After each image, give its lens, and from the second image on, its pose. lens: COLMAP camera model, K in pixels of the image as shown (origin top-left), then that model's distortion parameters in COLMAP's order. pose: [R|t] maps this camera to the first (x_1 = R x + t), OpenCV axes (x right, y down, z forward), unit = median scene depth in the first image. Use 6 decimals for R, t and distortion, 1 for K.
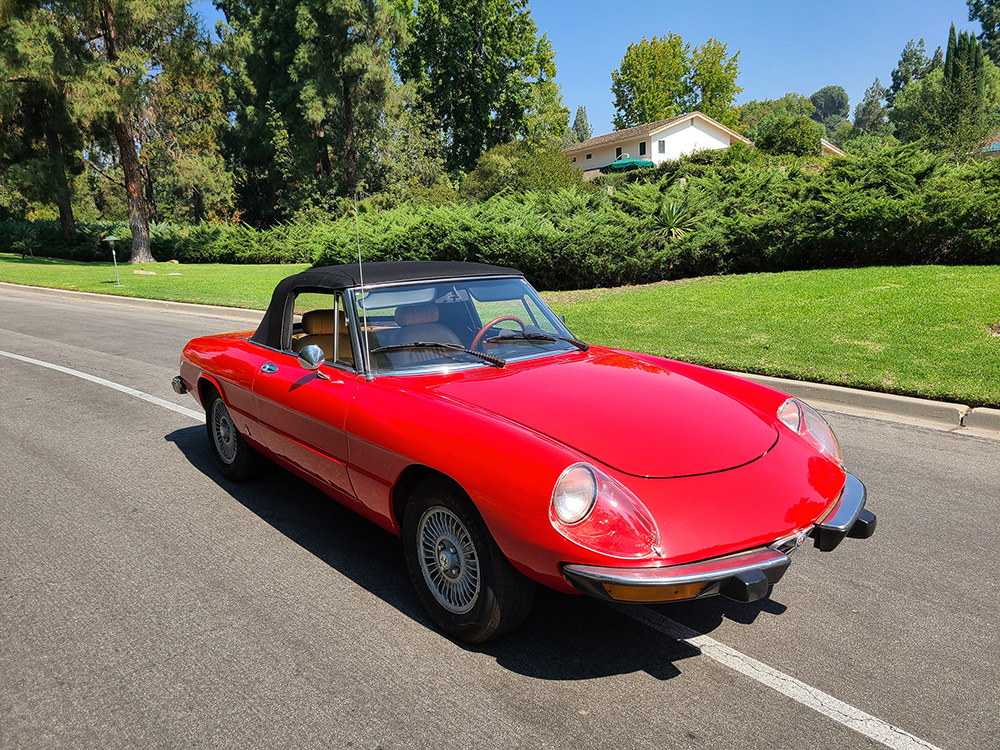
lens RADIAL K [[746.9, 0, 497.1], [0, 746.9, 380.4], [0, 0, 1]] dist [0.055532, -0.039324]
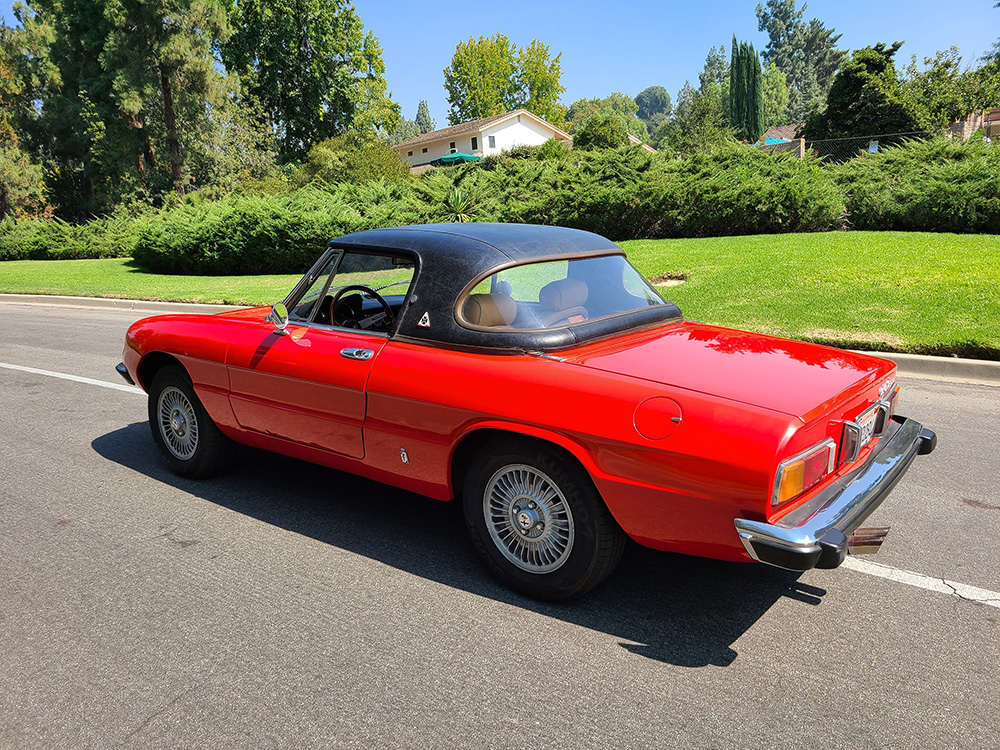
lens RADIAL K [[746.9, 0, 508.4], [0, 746.9, 374.5], [0, 0, 1]] dist [0.057556, -0.036108]
pose [[0.978854, -0.056791, 0.196519, 0.055854], [0.056685, 0.998373, 0.006171, 0.036066], [-0.196550, 0.005099, 0.980481, -0.129084]]
